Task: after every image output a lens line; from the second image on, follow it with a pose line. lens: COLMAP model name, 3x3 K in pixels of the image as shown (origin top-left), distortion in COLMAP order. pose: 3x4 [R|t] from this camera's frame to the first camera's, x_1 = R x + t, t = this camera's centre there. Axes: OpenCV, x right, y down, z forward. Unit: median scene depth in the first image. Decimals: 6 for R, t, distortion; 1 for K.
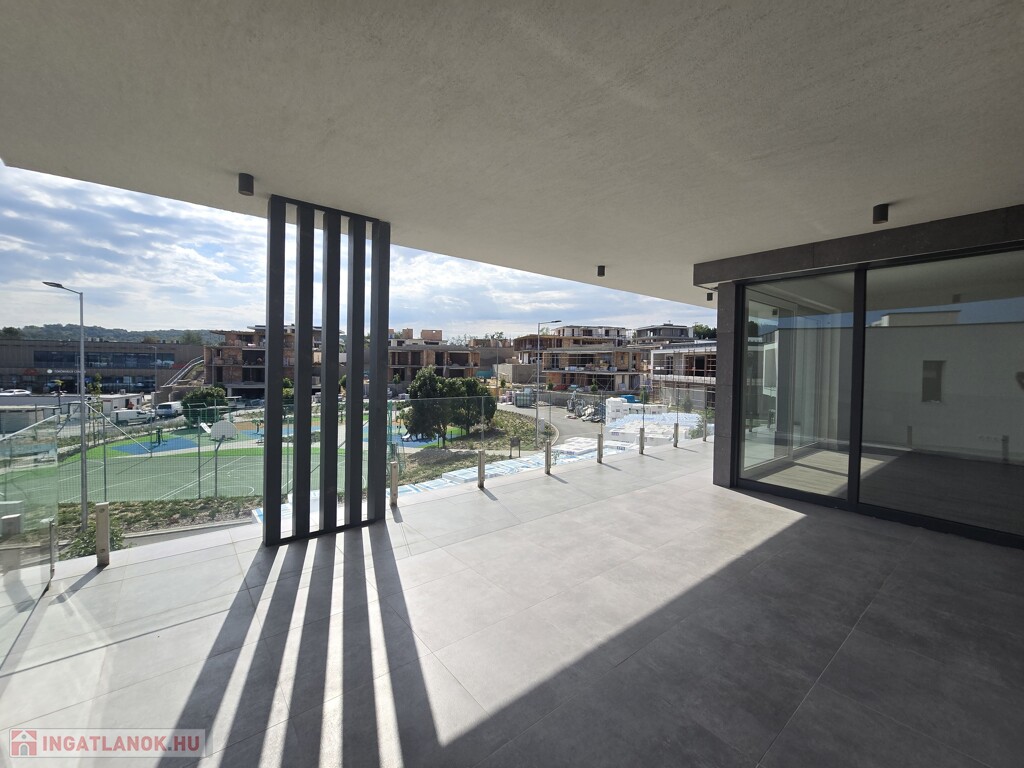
lens RADIAL K [[422.0, 0, 519.4], [0, 422.0, 376.6], [0, 0, 1]] dist [-0.003965, 0.002034]
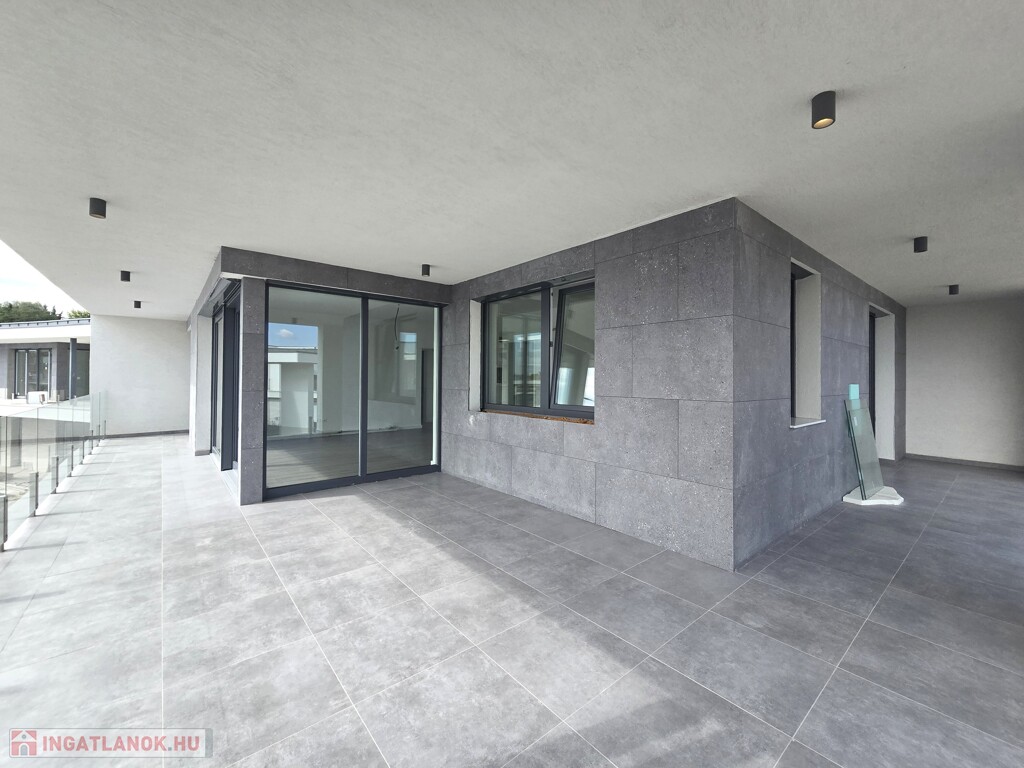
lens RADIAL K [[422.0, 0, 512.0], [0, 422.0, 374.6], [0, 0, 1]] dist [-0.003965, 0.002034]
pose [[-0.002971, -0.007973, 0.999964, -0.600091], [0.020199, 0.999764, 0.008031, -0.015713], [-0.999792, 0.020222, -0.002809, 0.644270]]
